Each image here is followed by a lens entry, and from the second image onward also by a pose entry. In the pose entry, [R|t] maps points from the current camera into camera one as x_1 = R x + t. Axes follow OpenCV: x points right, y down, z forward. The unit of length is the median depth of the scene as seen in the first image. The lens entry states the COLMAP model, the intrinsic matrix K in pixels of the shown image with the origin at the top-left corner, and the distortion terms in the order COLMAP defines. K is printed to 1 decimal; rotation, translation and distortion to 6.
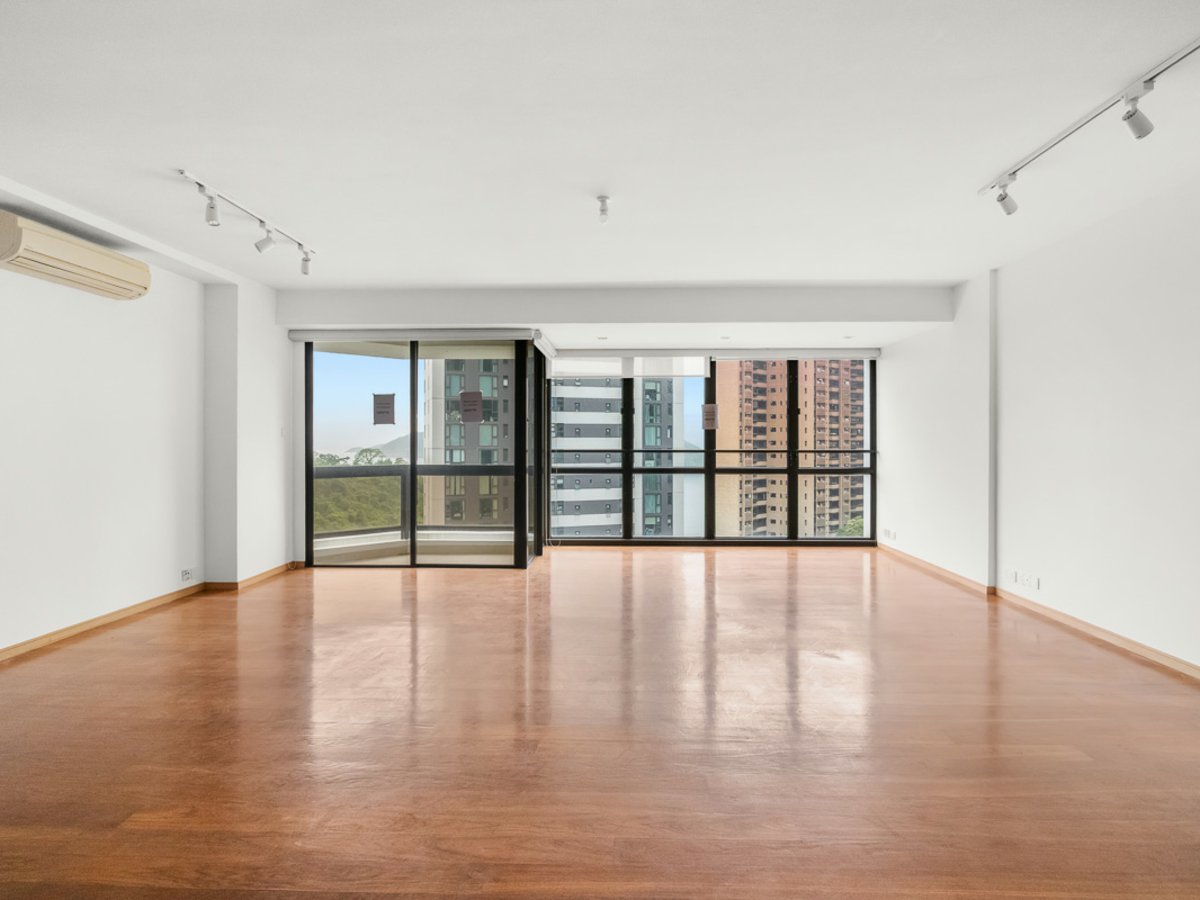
lens RADIAL K [[670.3, 0, 614.6], [0, 670.3, 440.8], [0, 0, 1]] dist [-0.000906, 0.000945]
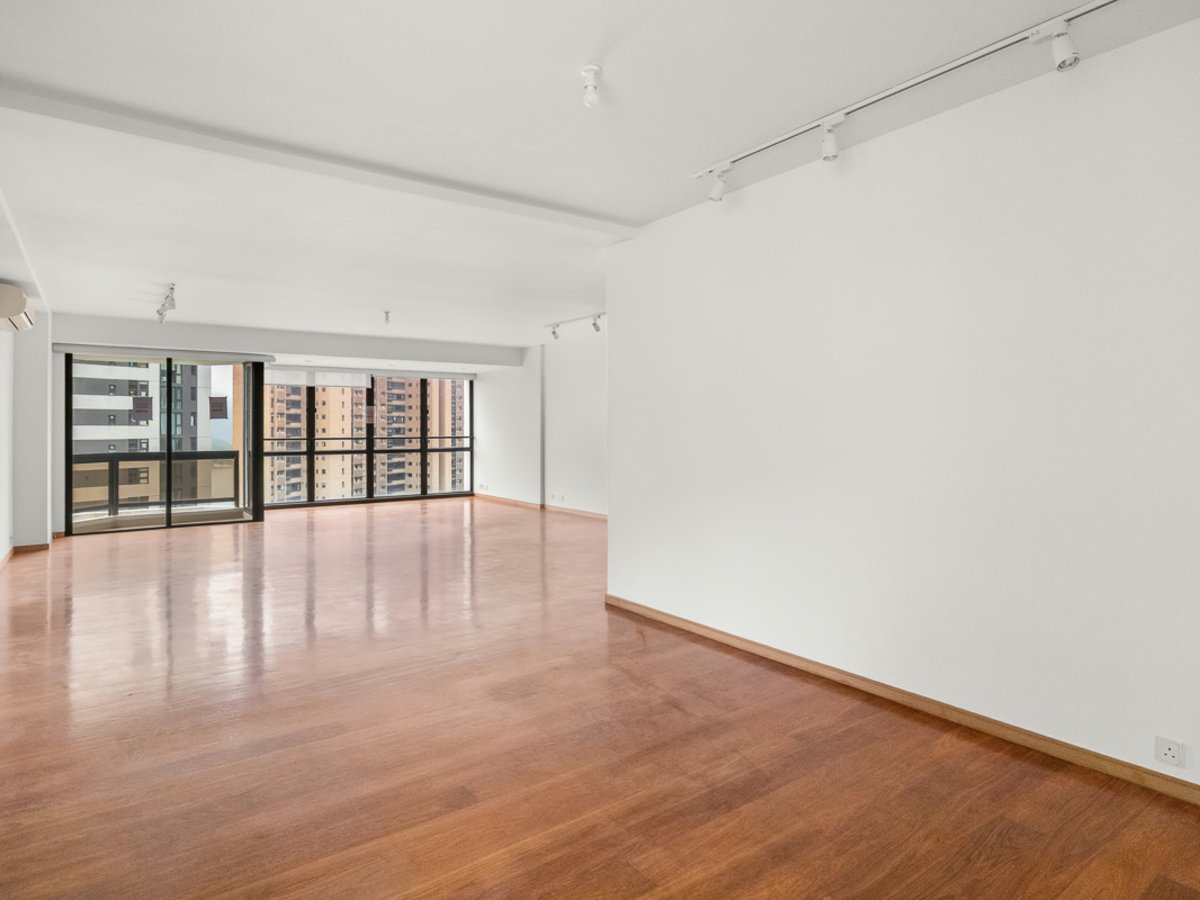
lens RADIAL K [[670.3, 0, 614.6], [0, 670.3, 440.8], [0, 0, 1]] dist [-0.000906, 0.000945]
pose [[0.782460, -0.015381, 0.622511, -0.076714], [0.003423, 0.999786, 0.020401, -0.001554], [-0.622692, -0.013832, 0.782345, -0.104557]]
